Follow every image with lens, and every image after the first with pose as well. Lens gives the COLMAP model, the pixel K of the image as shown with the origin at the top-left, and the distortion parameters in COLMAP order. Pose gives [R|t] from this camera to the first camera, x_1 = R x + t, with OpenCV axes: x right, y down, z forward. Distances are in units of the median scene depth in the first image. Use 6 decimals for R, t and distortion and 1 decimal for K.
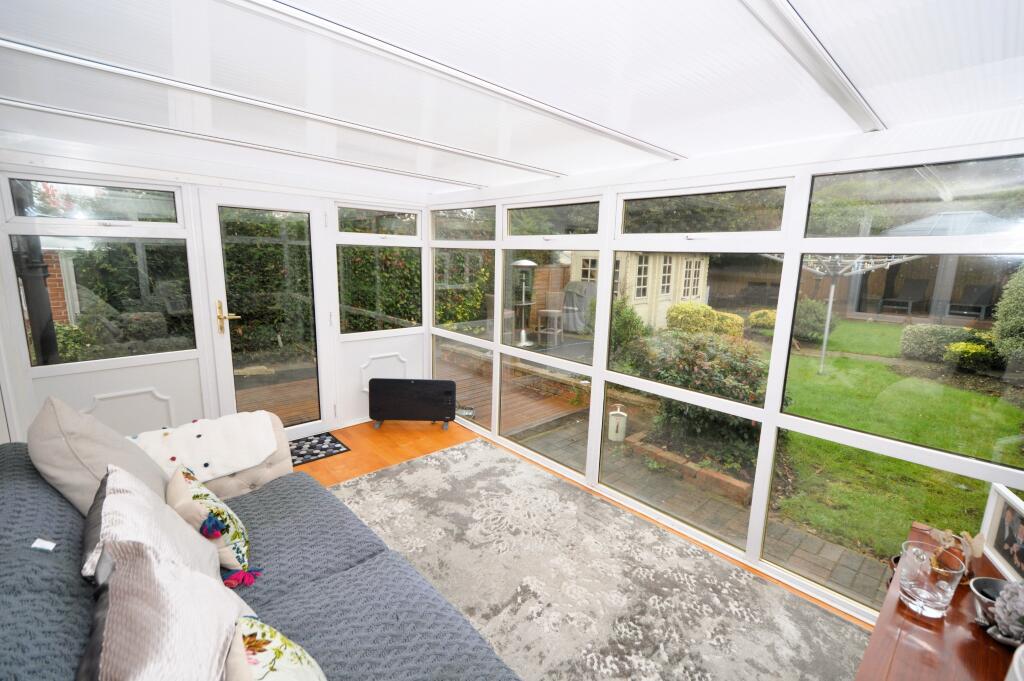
lens RADIAL K [[450.2, 0, 516.1], [0, 450.2, 338.5], [0, 0, 1]] dist [0.001605, -0.001223]
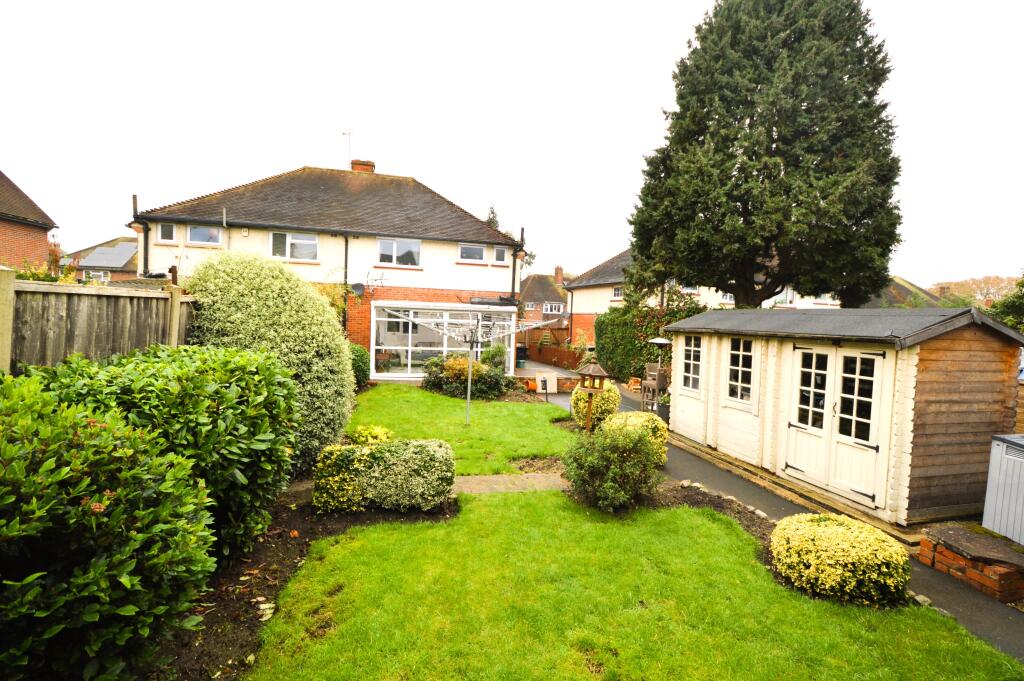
lens RADIAL K [[450.2, 0, 514.3], [0, 450.2, 337.3], [0, 0, 1]] dist [0.001605, -0.001223]
pose [[-0.487187, -0.006848, -0.873271, 1.104265], [-0.210399, 0.971434, 0.109761, -0.199405], [0.847573, 0.237210, -0.474711, 1.091580]]
